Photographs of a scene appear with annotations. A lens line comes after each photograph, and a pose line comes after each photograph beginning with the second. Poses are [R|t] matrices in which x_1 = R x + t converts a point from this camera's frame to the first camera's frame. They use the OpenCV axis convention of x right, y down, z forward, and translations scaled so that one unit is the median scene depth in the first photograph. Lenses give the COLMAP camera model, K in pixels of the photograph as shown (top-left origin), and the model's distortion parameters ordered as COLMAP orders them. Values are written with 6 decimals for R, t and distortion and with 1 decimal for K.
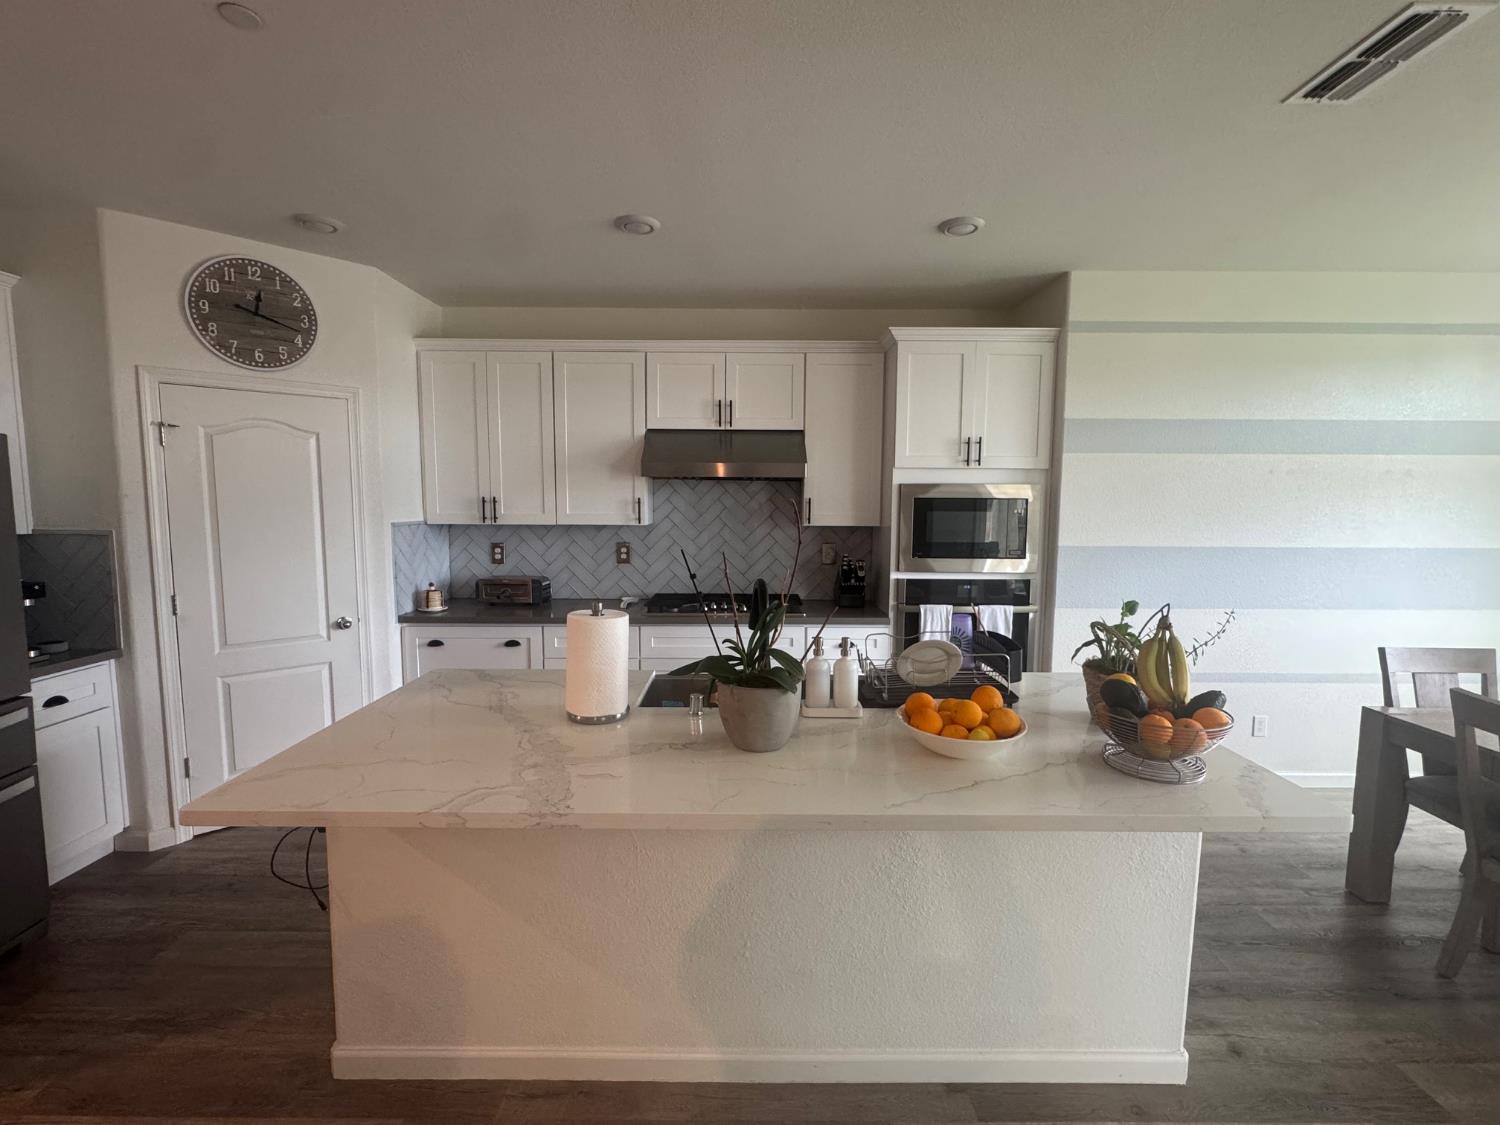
lens RADIAL K [[672.5, 0, 747.3], [0, 672.5, 558.4], [0, 0, 1]] dist [-0.009003, 0.001840]
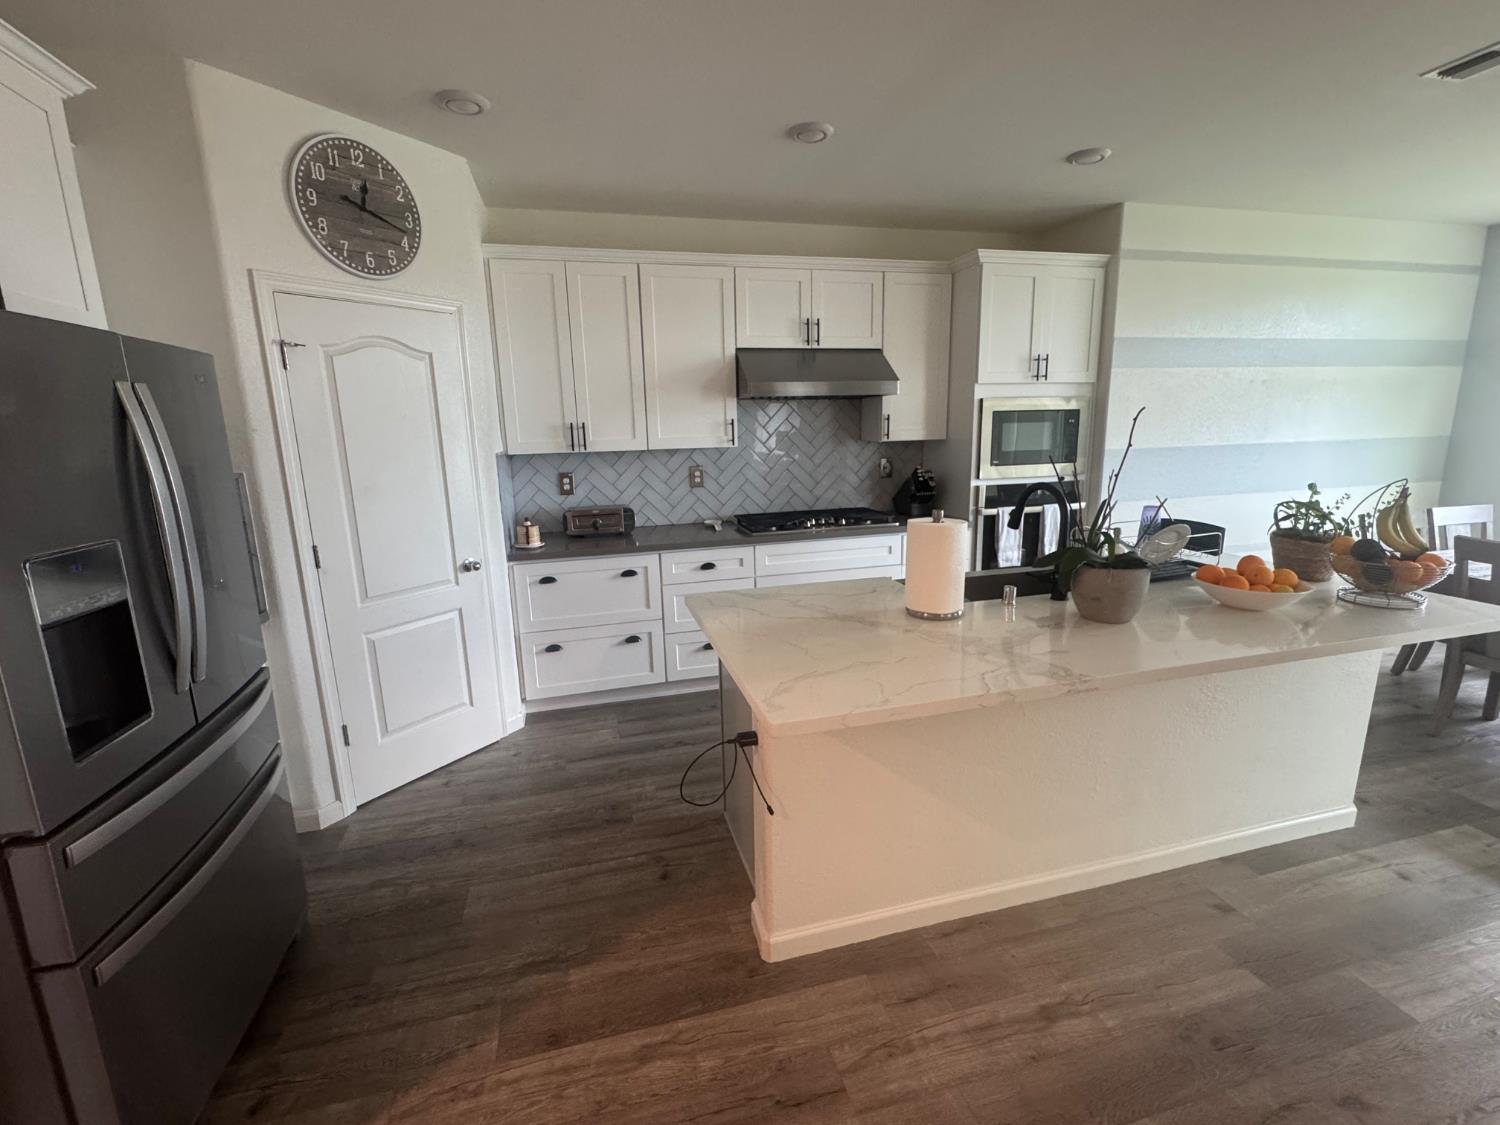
lens RADIAL K [[672.5, 0, 752.2], [0, 672.5, 558.9], [0, 0, 1]] dist [-0.009003, 0.001840]
pose [[0.966019, -0.080605, 0.245582, -0.448103], [0.052818, 0.991642, 0.117711, -0.000016], [-0.253018, -0.100740, 0.962202, 0.014299]]
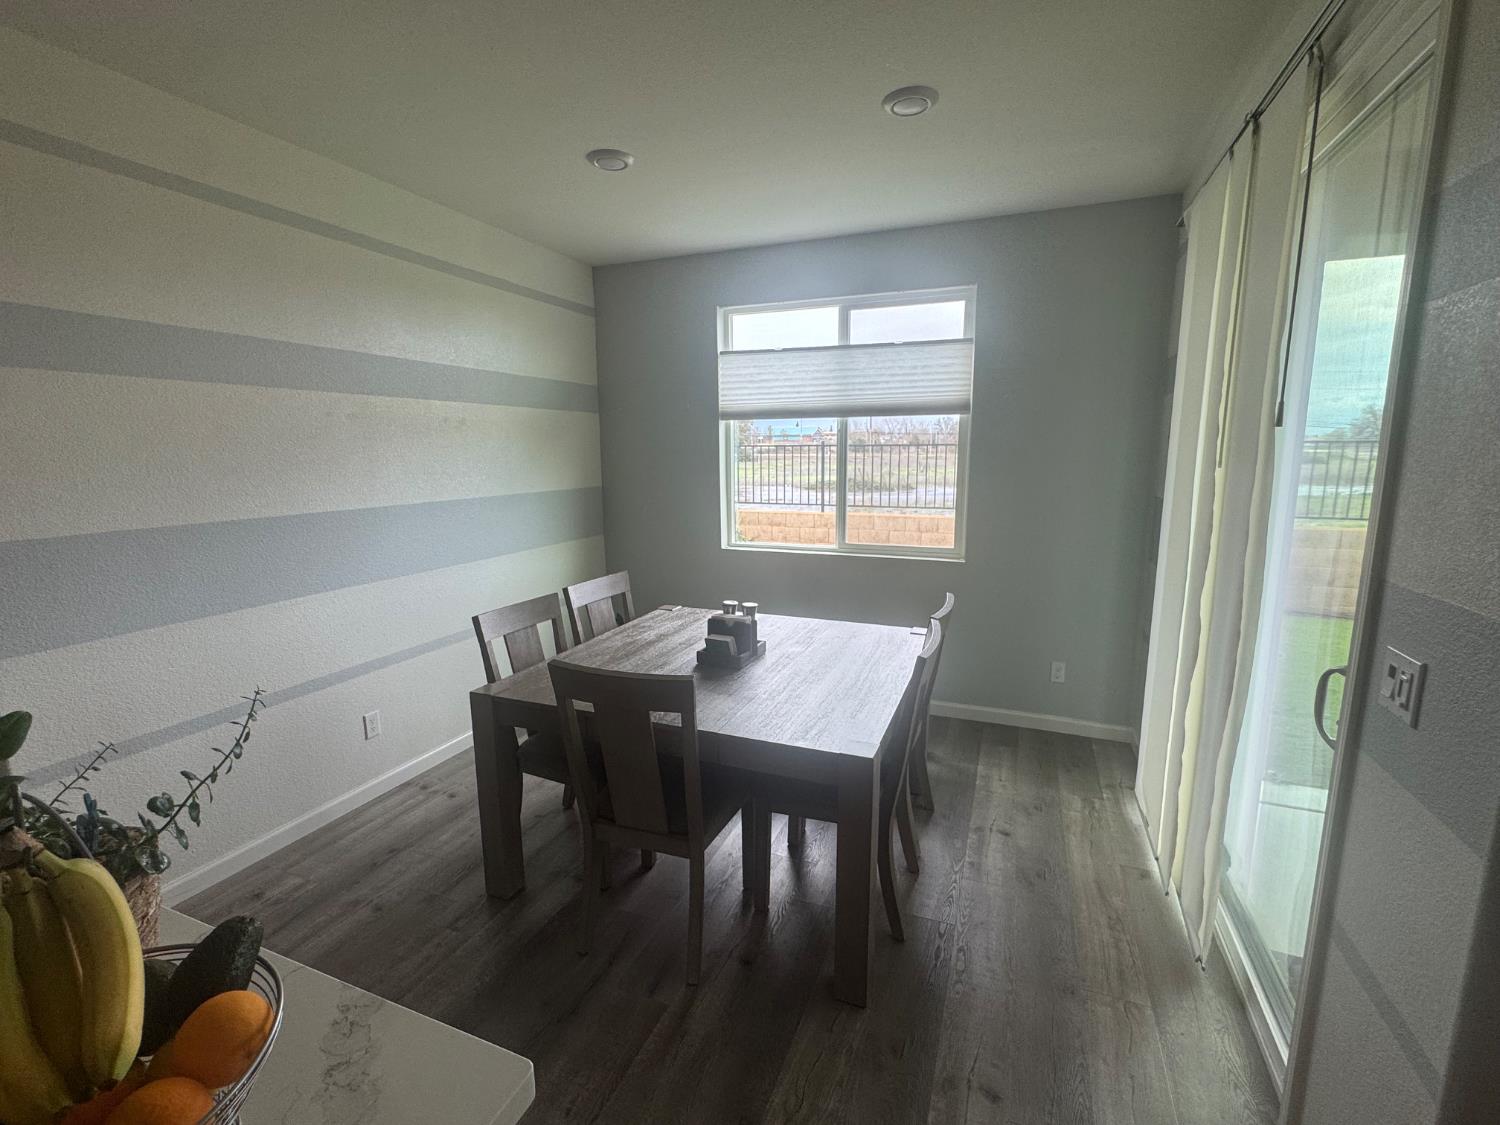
lens RADIAL K [[672.5, 0, 738.2], [0, 672.5, 565.2], [0, 0, 1]] dist [-0.009003, 0.001840]
pose [[0.383410, -0.164359, 0.908836, 0.229601], [0.093504, 0.985890, 0.138847, -0.020480], [-0.918833, 0.031744, 0.393368, 0.262904]]
